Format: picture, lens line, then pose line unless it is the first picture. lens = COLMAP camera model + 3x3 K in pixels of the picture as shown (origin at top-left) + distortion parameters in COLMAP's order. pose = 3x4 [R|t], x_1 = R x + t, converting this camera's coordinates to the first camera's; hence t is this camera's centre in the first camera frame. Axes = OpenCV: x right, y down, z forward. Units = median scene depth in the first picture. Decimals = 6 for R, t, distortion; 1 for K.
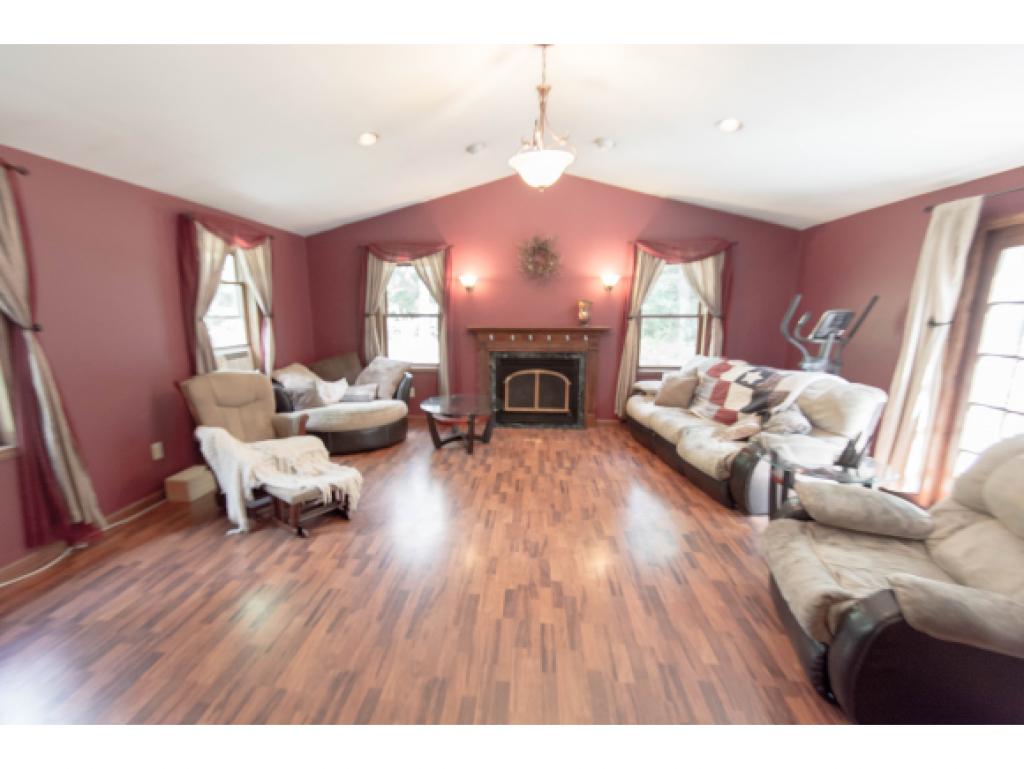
lens RADIAL K [[458.9, 0, 487.7], [0, 458.9, 390.4], [0, 0, 1]] dist [0.008622, -0.001701]
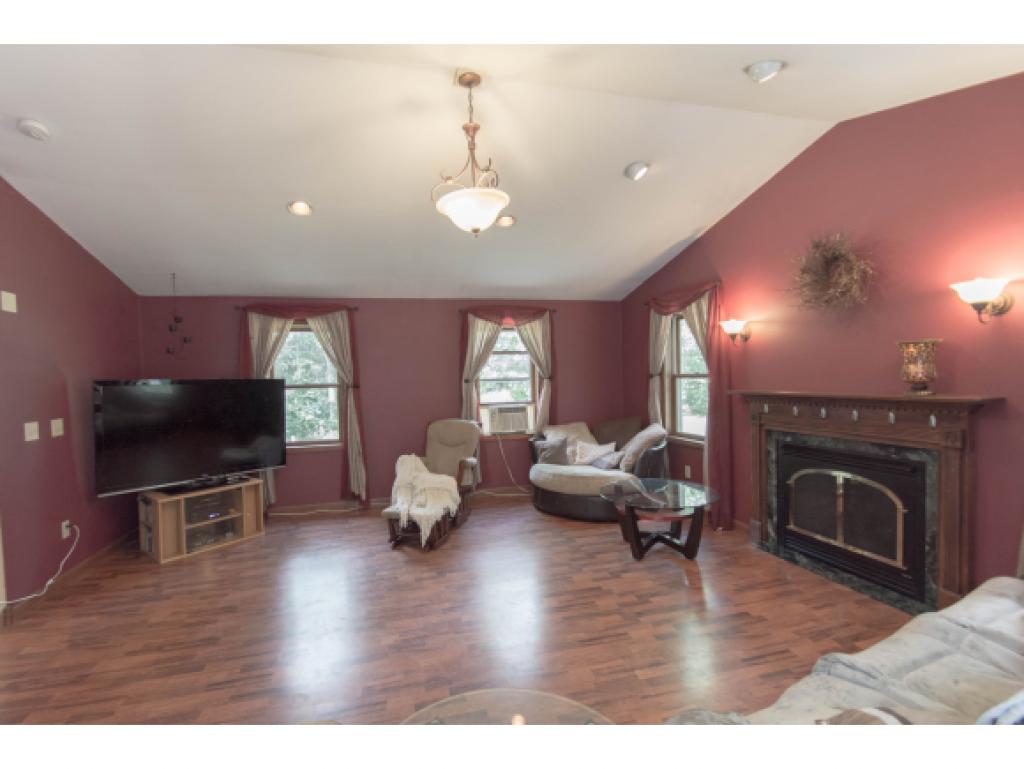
lens RADIAL K [[482.1, 0, 489.8], [0, 482.1, 396.1], [0, 0, 1]] dist [-0.007090, -0.000749]
pose [[0.319515, 0.030298, -0.947097, 0.619483], [-0.142485, 0.989661, -0.016409, -0.077222], [0.936807, 0.140190, 0.320529, 0.487738]]
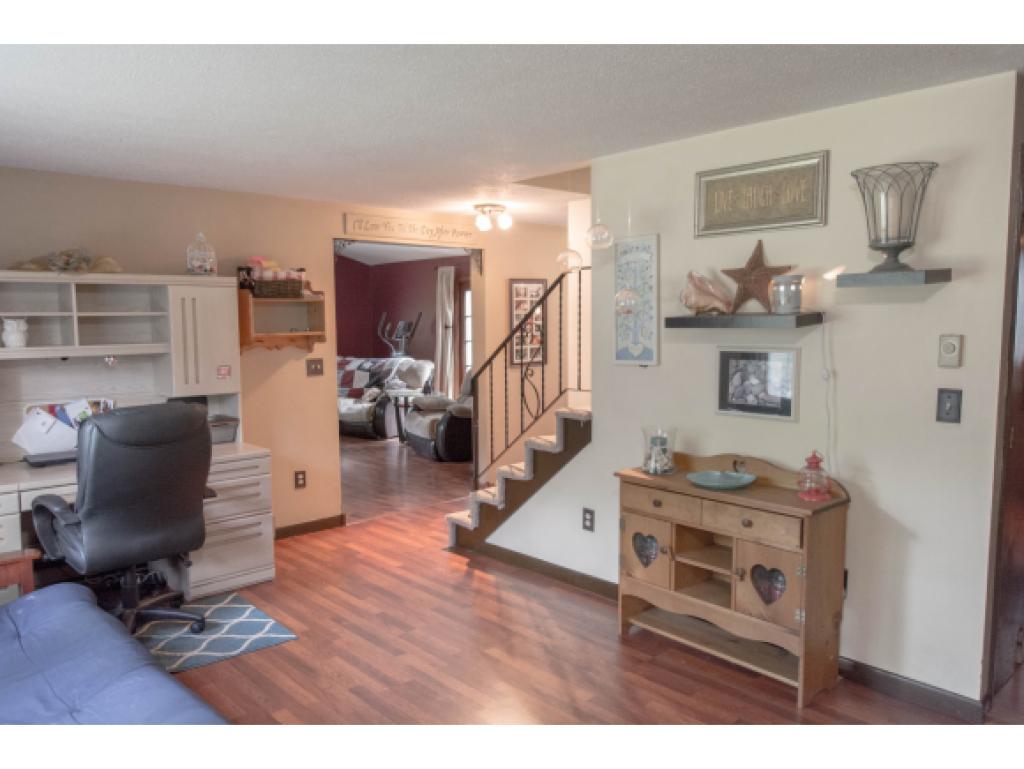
lens RADIAL K [[768.8, 0, 509.2], [0, 768.8, 386.0], [0, 0, 1]] dist [-0.000511, 0.005625]
pose [[0.669493, -0.079805, 0.738519, -0.893504], [0.148690, 0.988488, -0.027976, 0.162564], [-0.727785, 0.128541, 0.673652, -0.944245]]
